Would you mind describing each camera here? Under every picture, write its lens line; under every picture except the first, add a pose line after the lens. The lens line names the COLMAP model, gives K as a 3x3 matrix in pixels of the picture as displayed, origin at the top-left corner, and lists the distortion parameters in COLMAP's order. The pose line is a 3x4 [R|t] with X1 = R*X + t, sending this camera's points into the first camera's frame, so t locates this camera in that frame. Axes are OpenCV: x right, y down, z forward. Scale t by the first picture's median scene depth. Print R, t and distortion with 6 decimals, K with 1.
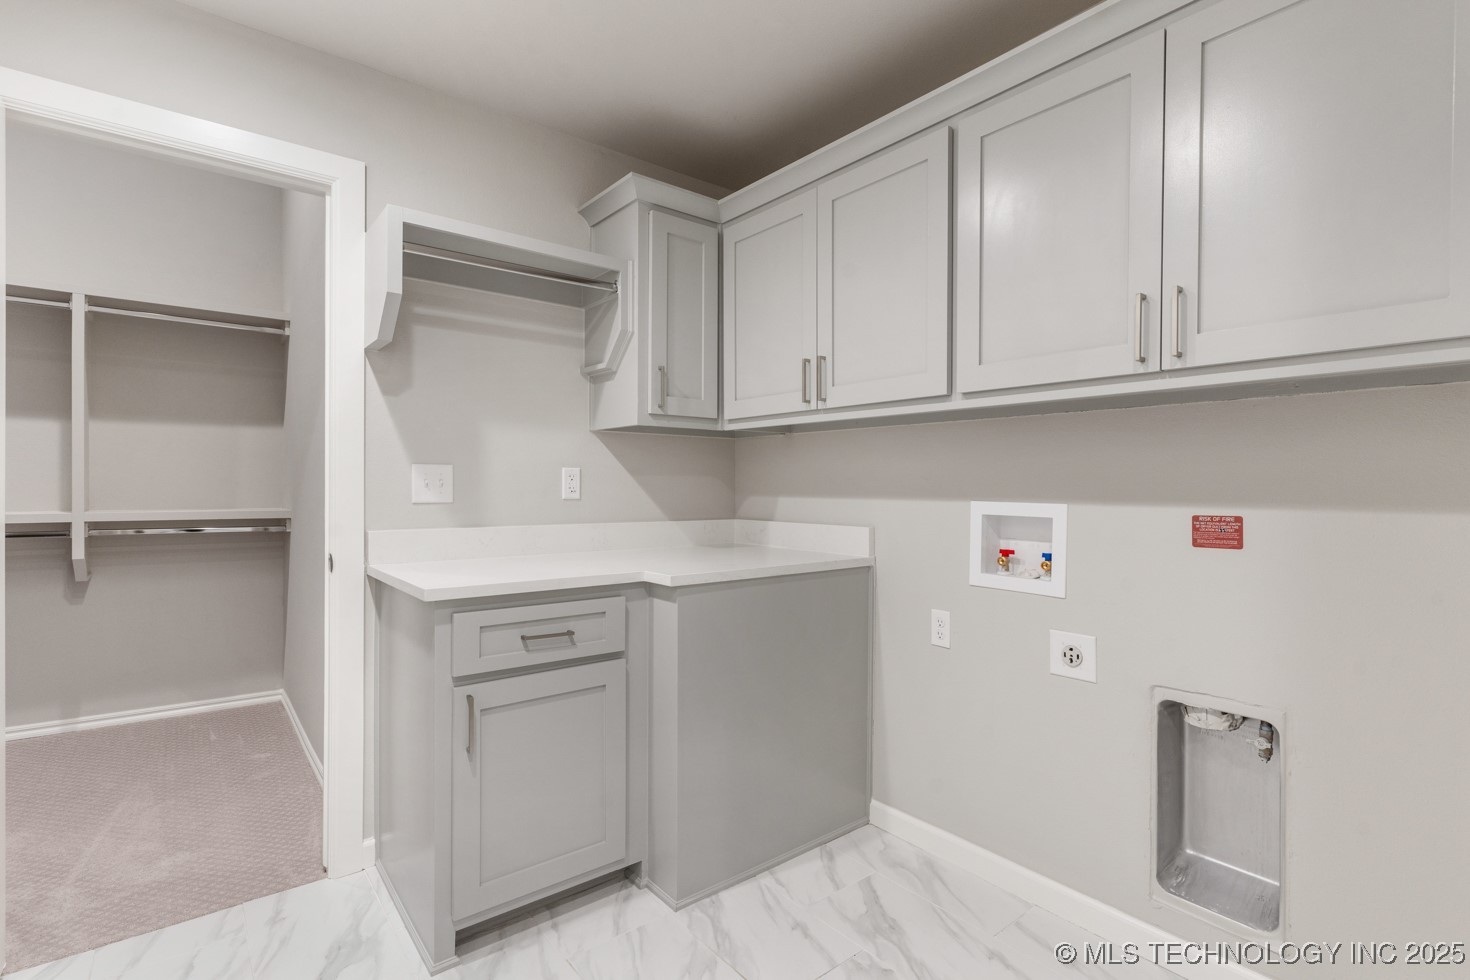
lens RADIAL K [[704.2, 0, 720.9], [0, 704.2, 487.2], [0, 0, 1]] dist [0.004913, 0.000545]
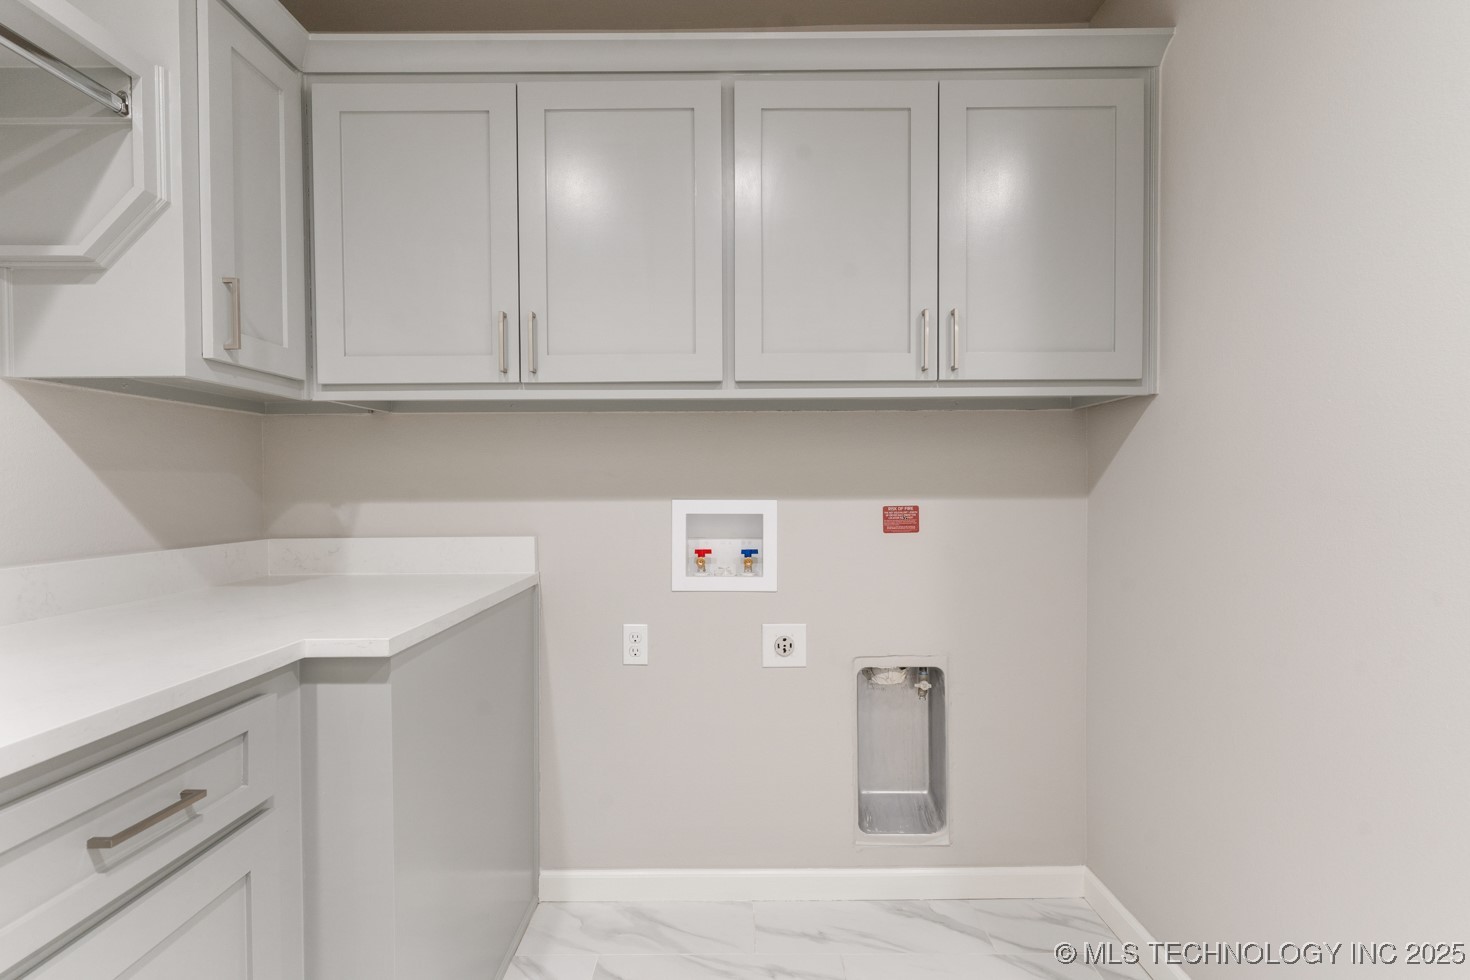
lens RADIAL K [[704.2, 0, 734.2], [0, 704.2, 492.1], [0, 0, 1]] dist [0.004913, 0.000545]
pose [[0.617575, -0.015763, 0.786354, -0.323490], [0.011915, 0.999872, 0.010685, 0.000306], [-0.786422, 0.002771, 0.617684, 0.371046]]
